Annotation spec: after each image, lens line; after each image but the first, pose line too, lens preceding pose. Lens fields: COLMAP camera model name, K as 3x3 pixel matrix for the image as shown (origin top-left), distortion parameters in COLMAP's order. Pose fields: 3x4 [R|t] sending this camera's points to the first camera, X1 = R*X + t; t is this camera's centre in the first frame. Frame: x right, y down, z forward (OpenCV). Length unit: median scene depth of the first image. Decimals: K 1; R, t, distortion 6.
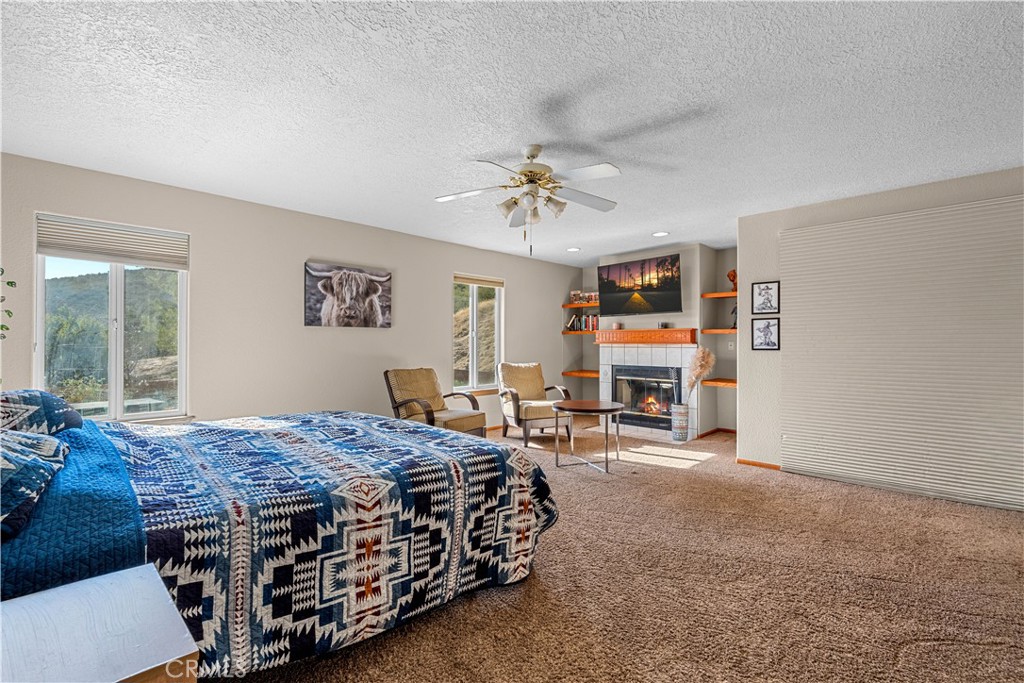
lens RADIAL K [[457.8, 0, 520.0], [0, 457.8, 338.2], [0, 0, 1]] dist [0.003920, -0.000334]
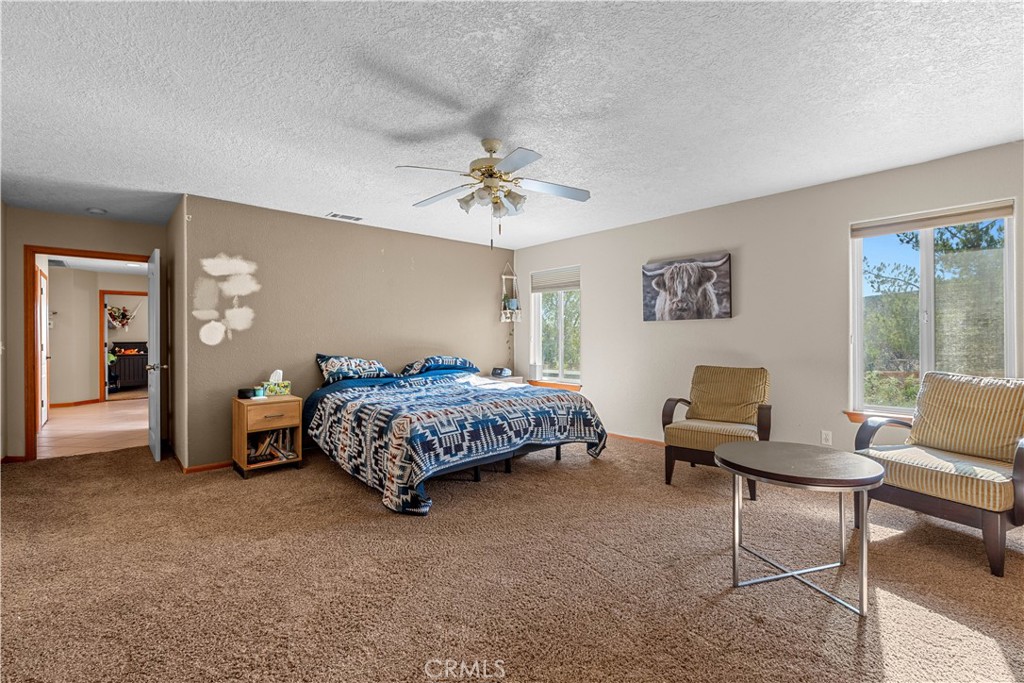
lens RADIAL K [[457.8, 0, 521.8], [0, 457.8, 339.0], [0, 0, 1]] dist [0.003920, -0.000334]
pose [[-0.036337, 0.016537, -0.999203, 0.646999], [0.037308, 0.999188, 0.015180, -0.011183], [0.998643, -0.036727, -0.036924, 0.701234]]
